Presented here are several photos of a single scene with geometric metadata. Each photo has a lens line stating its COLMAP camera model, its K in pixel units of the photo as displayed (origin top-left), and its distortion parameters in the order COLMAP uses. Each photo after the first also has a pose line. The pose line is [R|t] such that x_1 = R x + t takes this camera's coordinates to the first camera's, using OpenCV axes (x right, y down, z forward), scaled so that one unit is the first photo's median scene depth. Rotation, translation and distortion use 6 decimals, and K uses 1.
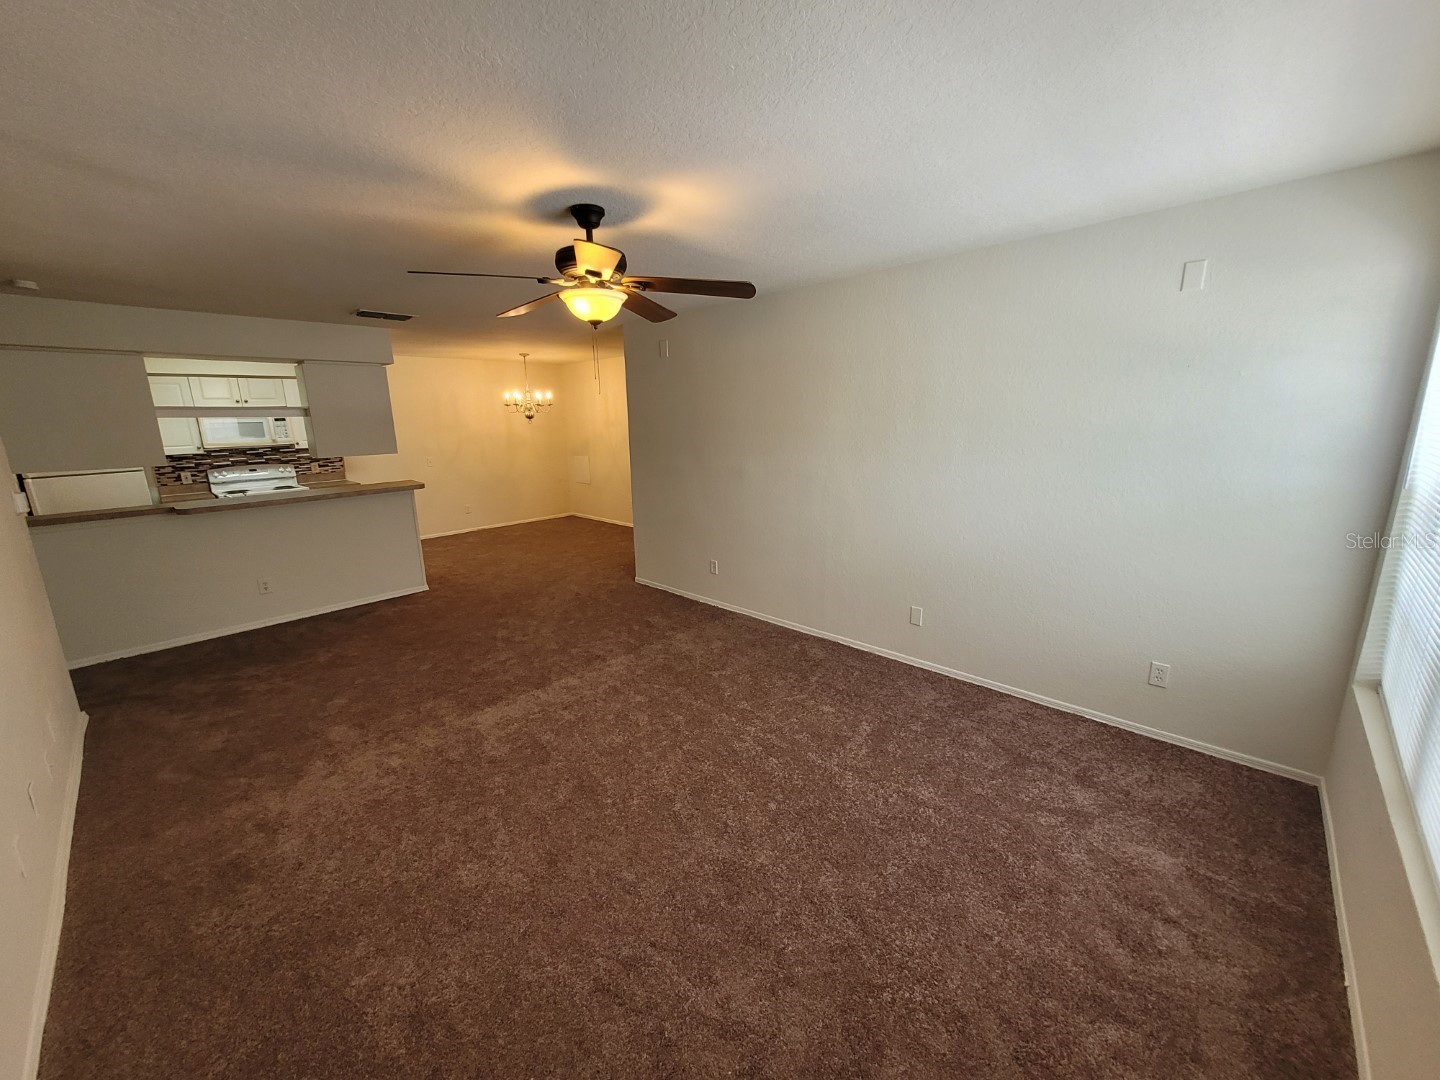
lens RADIAL K [[563.1, 0, 721.8], [0, 563.1, 537.5], [0, 0, 1]] dist [-0.002421, 0.000354]
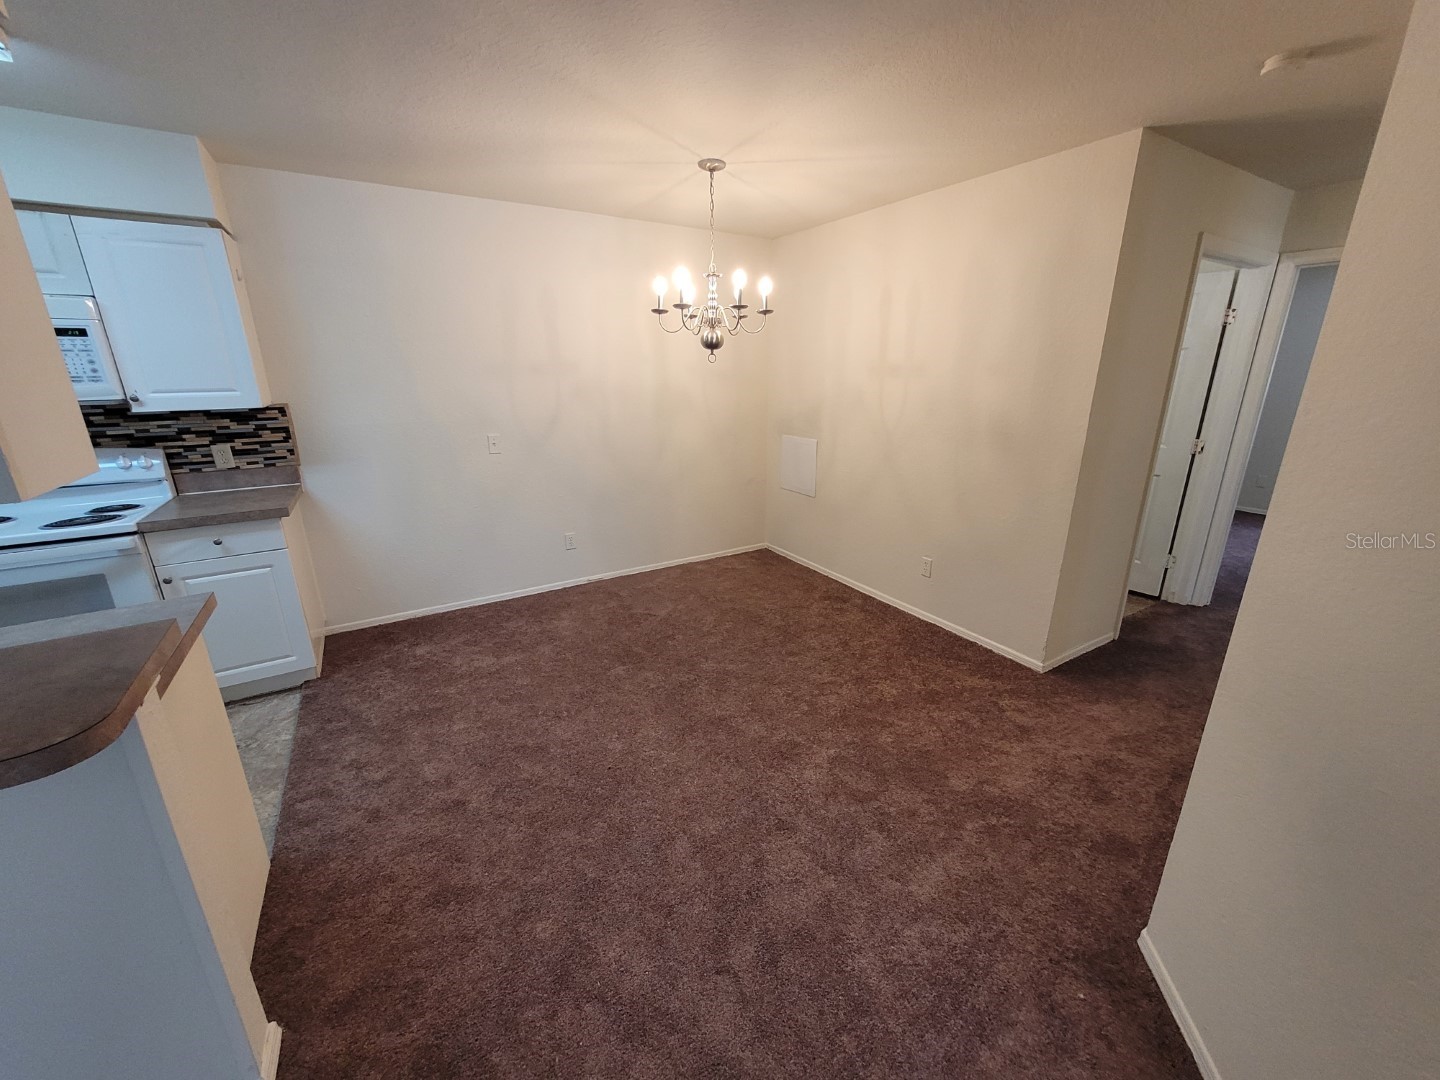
lens RADIAL K [[563.1, 0, 721.8], [0, 563.1, 537.5], [0, 0, 1]] dist [-0.002421, 0.000354]
pose [[0.964438, 0.094269, -0.246925, -0.247621], [-0.075158, 0.993480, 0.085727, -0.127219], [0.253397, -0.064120, 0.965235, 0.677668]]
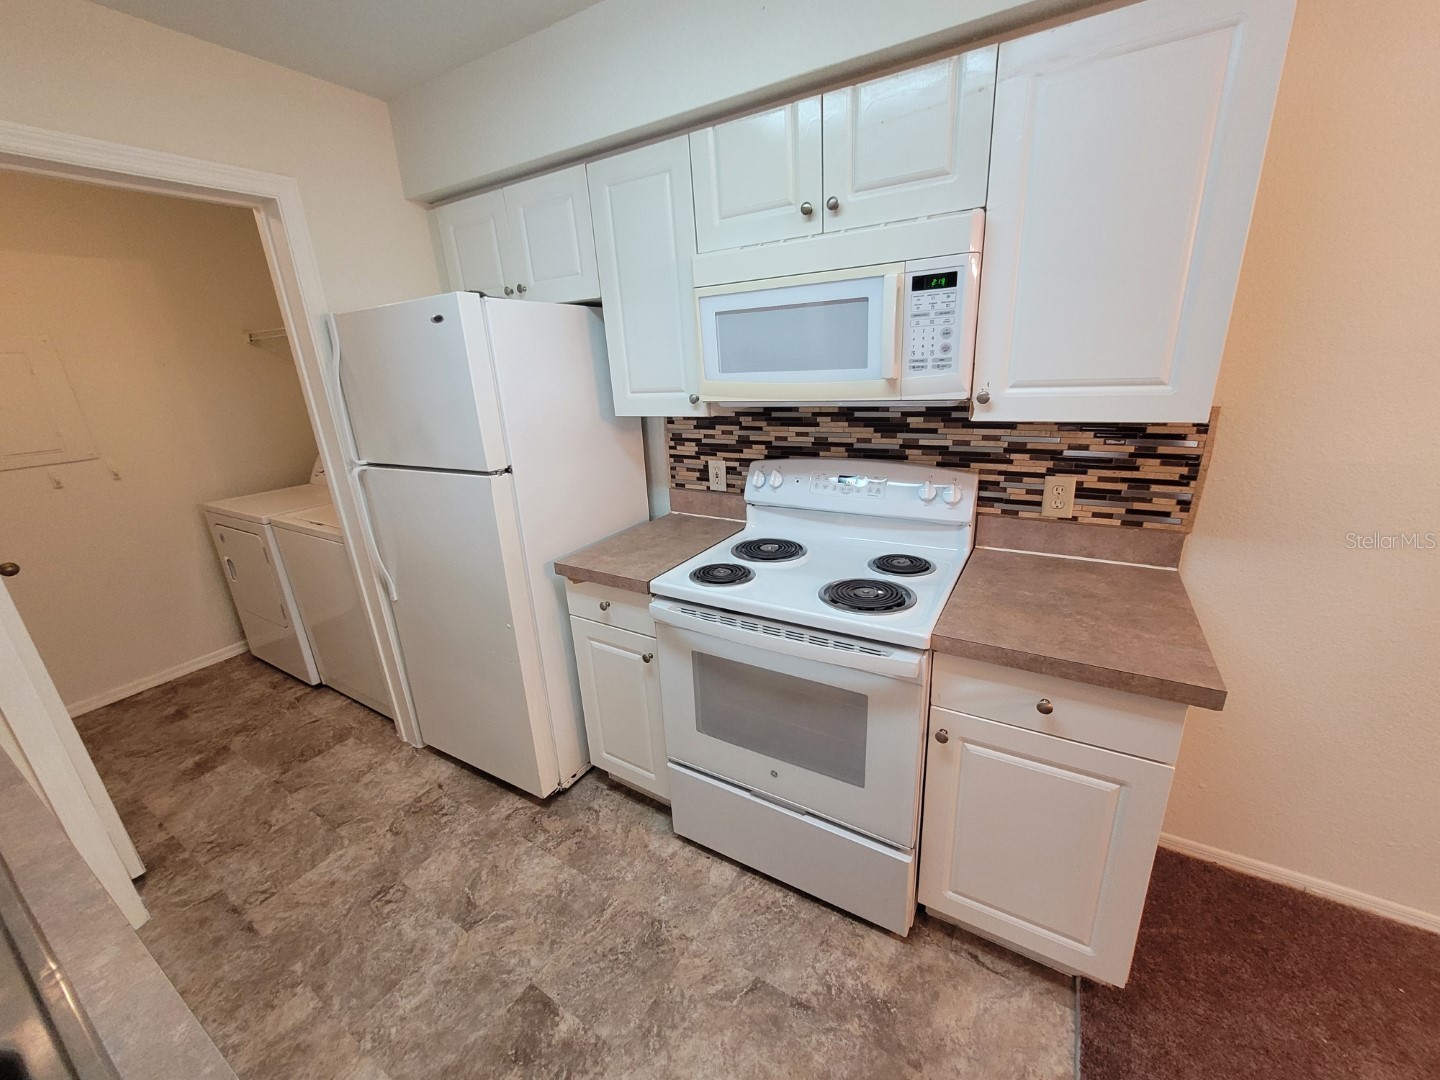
lens RADIAL K [[563.1, 0, 721.8], [0, 563.1, 537.5], [0, 0, 1]] dist [-0.002421, 0.000354]
pose [[0.219121, 0.315759, -0.923191, -0.526671], [-0.167952, 0.944269, 0.283105, -0.150496], [0.961134, 0.093017, 0.259942, 0.798396]]
